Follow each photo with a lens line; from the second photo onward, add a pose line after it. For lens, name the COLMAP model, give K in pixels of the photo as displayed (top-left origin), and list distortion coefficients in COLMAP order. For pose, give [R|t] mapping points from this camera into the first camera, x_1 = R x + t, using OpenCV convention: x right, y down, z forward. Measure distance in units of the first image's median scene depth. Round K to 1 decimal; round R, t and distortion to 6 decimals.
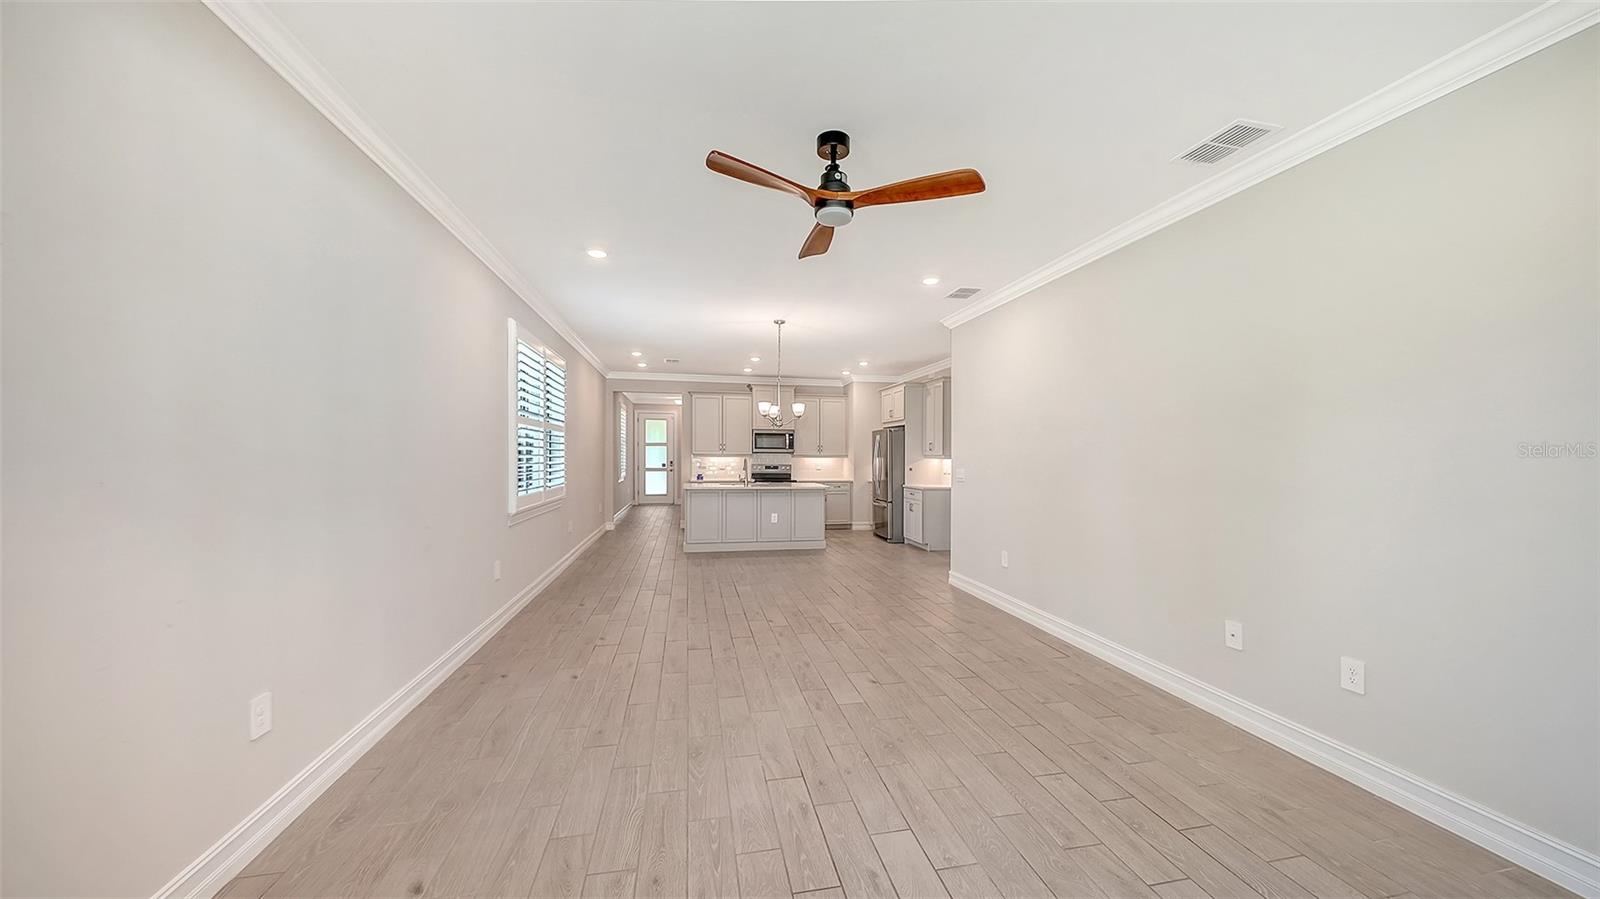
lens RADIAL K [[556.7, 0, 813.1], [0, 556.7, 461.5], [0, 0, 1]] dist [0.000302, -0.000053]
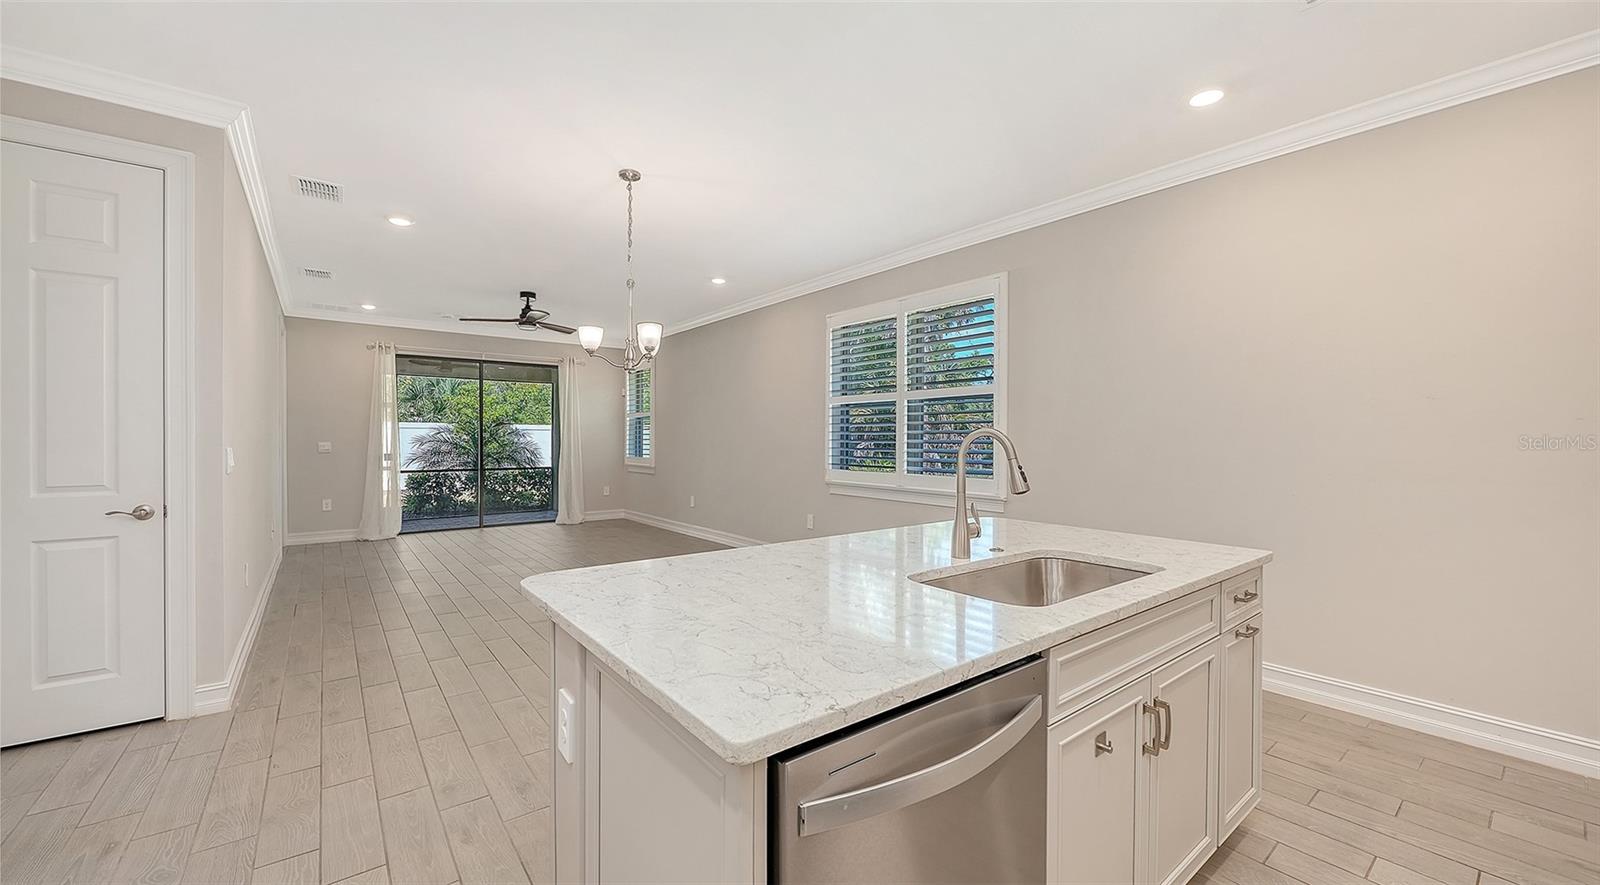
lens RADIAL K [[610.6, 0, 801.1], [0, 610.6, 434.4], [0, 0, 1]] dist [0.000369, -0.000059]
pose [[-0.902118, -0.013197, -0.431287, 0.028215], [-0.014115, 0.999900, -0.001073, -0.002674], [0.431258, 0.005119, -0.902214, 1.109853]]
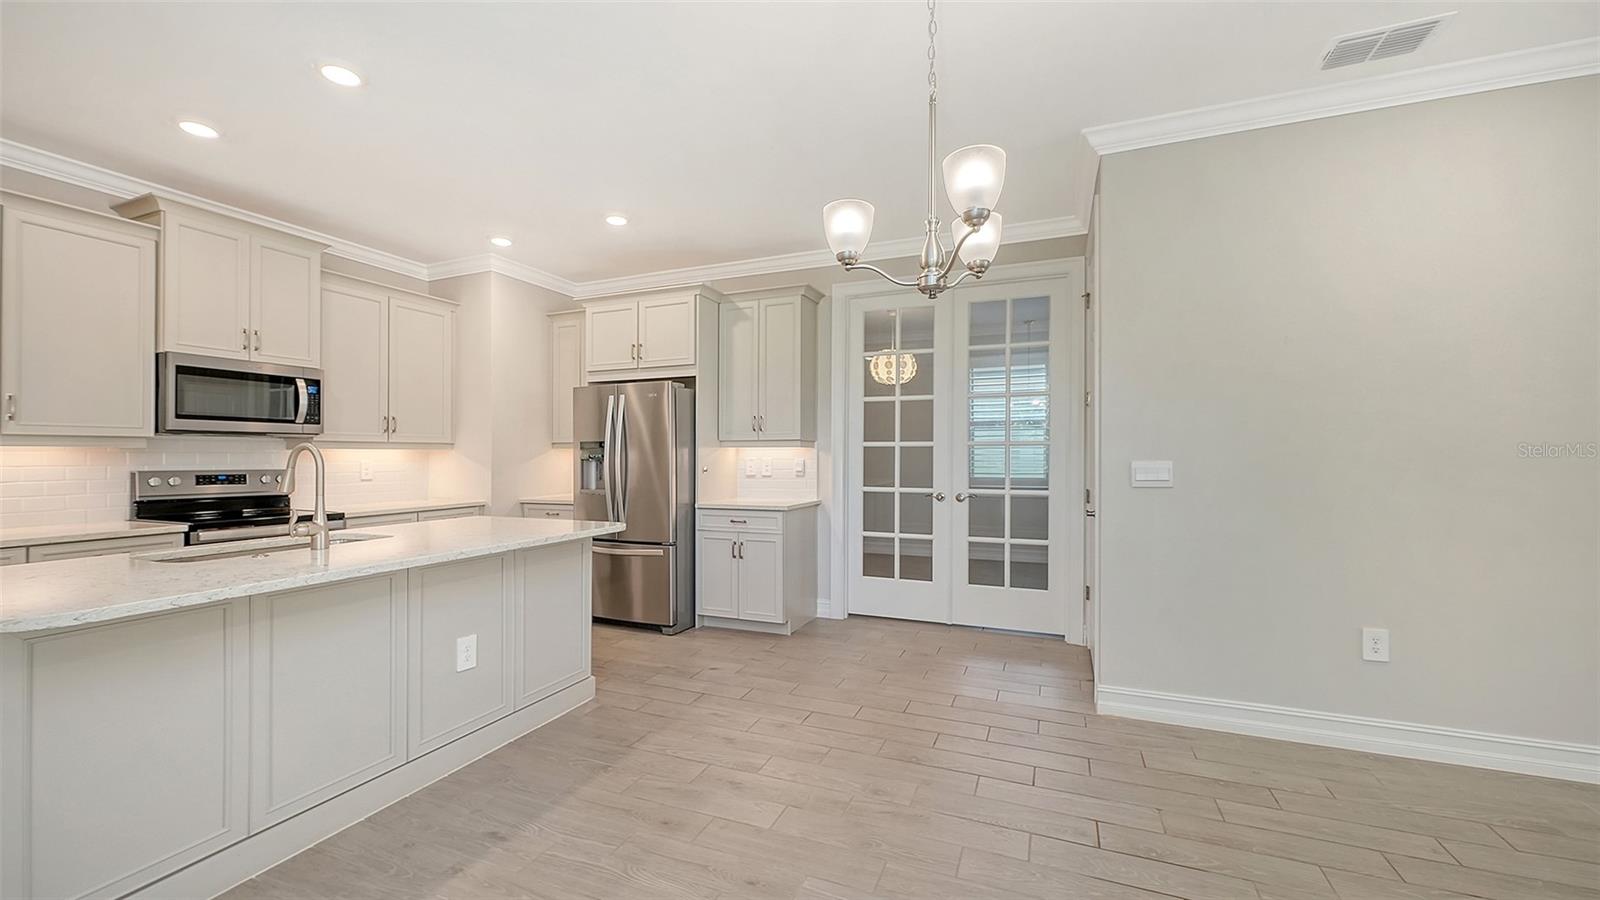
lens RADIAL K [[619.5, 0, 801.6], [0, 619.5, 455.2], [0, 0, 1]] dist [0.000648, -0.000040]
pose [[0.571911, -0.010635, 0.820247, -0.213006], [0.017046, 0.999854, 0.001079, 0.001998], [-0.820139, 0.013365, 0.572009, 0.621513]]
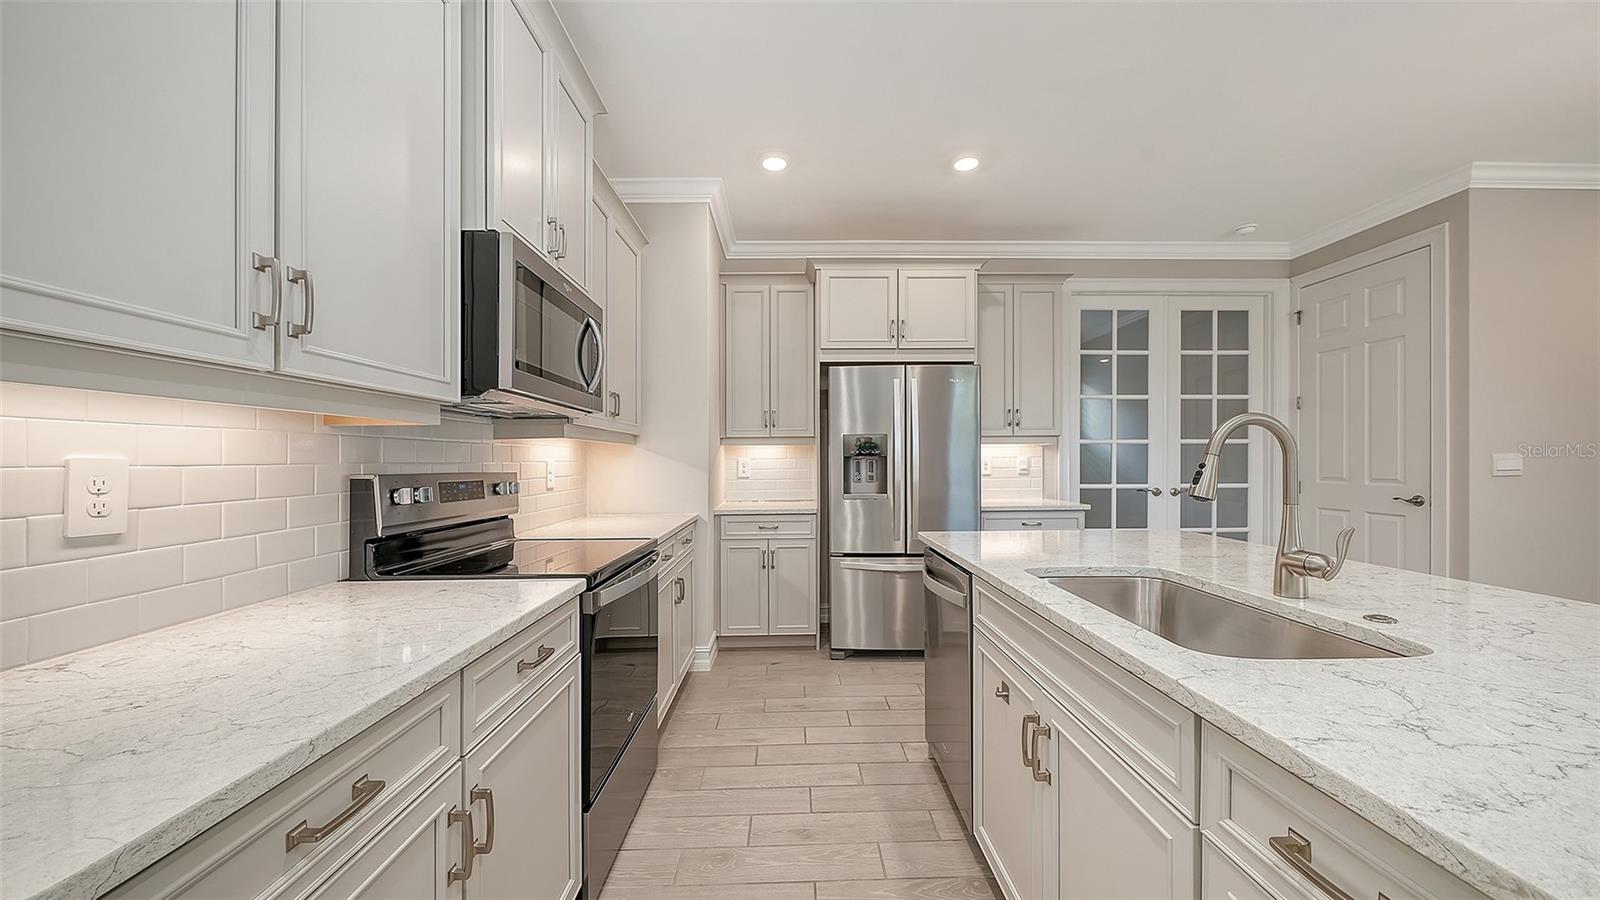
lens RADIAL K [[572.6, 0, 801.2], [0, 572.6, 465.8], [0, 0, 1]] dist [-0.000800, -0.000212]
pose [[0.193962, -0.020328, 0.980798, -0.279494], [0.018683, 0.999681, 0.017025, 0.001915], [-0.980831, 0.015022, 0.194280, 1.035185]]
